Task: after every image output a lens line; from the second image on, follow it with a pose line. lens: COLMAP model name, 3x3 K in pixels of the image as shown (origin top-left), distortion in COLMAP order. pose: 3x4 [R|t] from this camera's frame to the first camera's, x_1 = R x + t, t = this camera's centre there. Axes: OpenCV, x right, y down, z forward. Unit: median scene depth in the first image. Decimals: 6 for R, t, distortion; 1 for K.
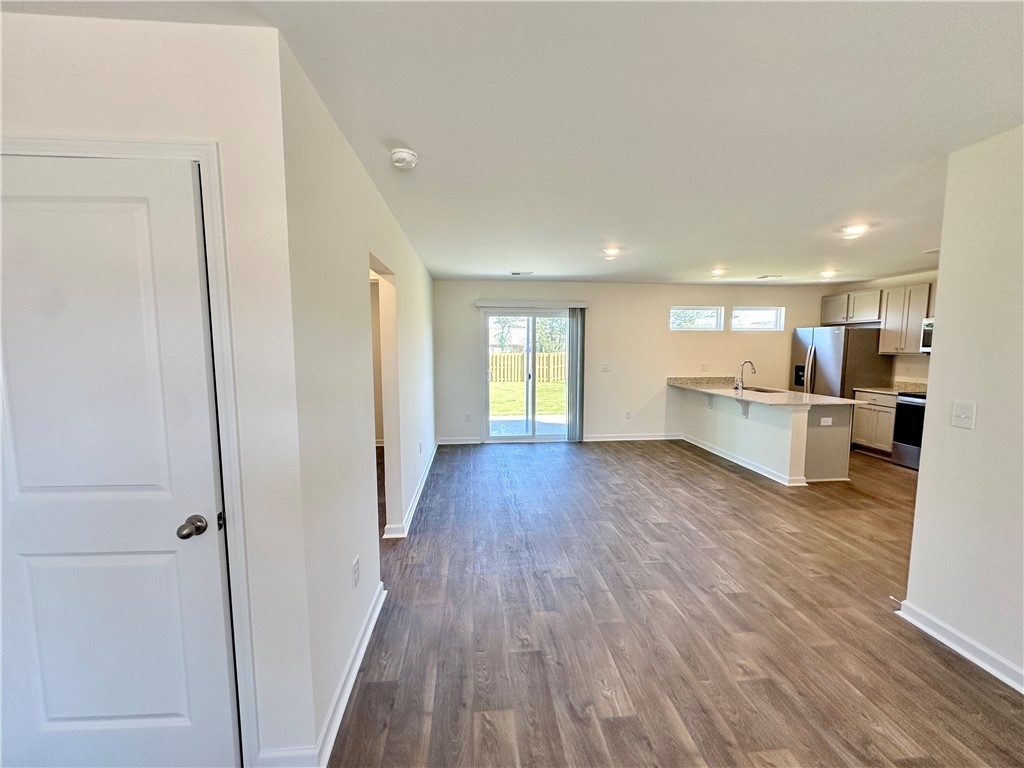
lens RADIAL K [[407.3, 0, 512.0], [0, 407.3, 384.0], [0, 0, 1]] dist [-0.000833, 0.000000]
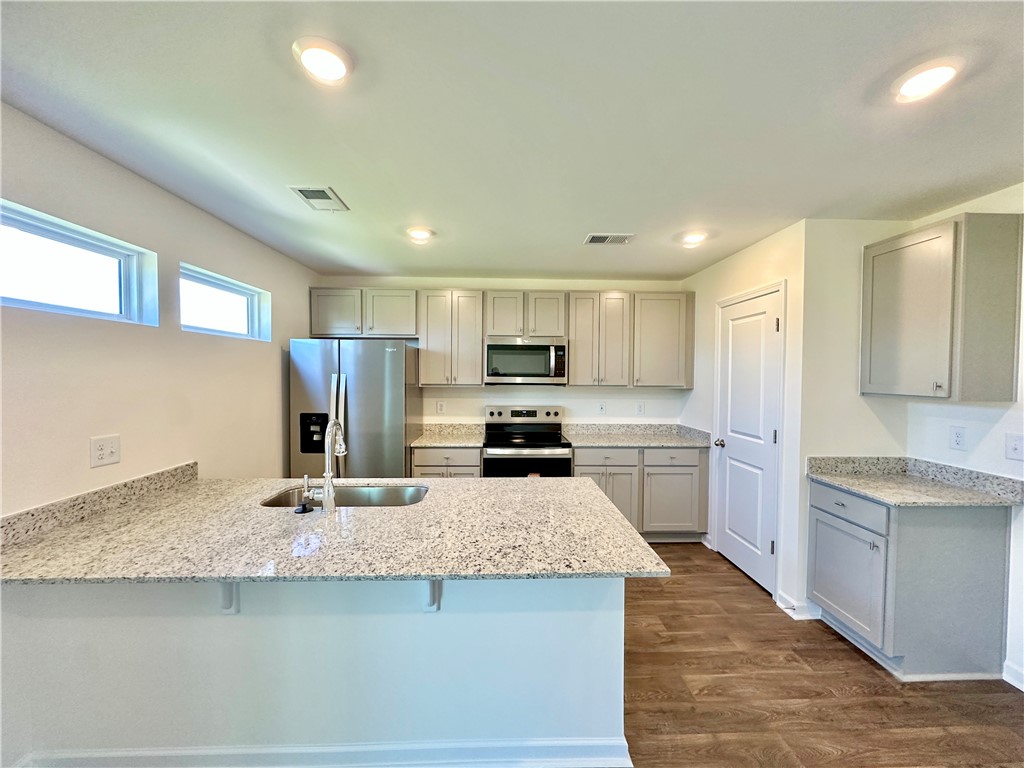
lens RADIAL K [[409.6, 0, 512.0], [0, 409.6, 384.0], [0, 0, 1]] dist [-0.001286, -0.000182]
pose [[0.063458, -0.025907, 0.997648, 0.240661], [0.090083, 0.995731, 0.020127, -0.076352], [-0.993911, 0.088593, 0.065521, 0.793265]]
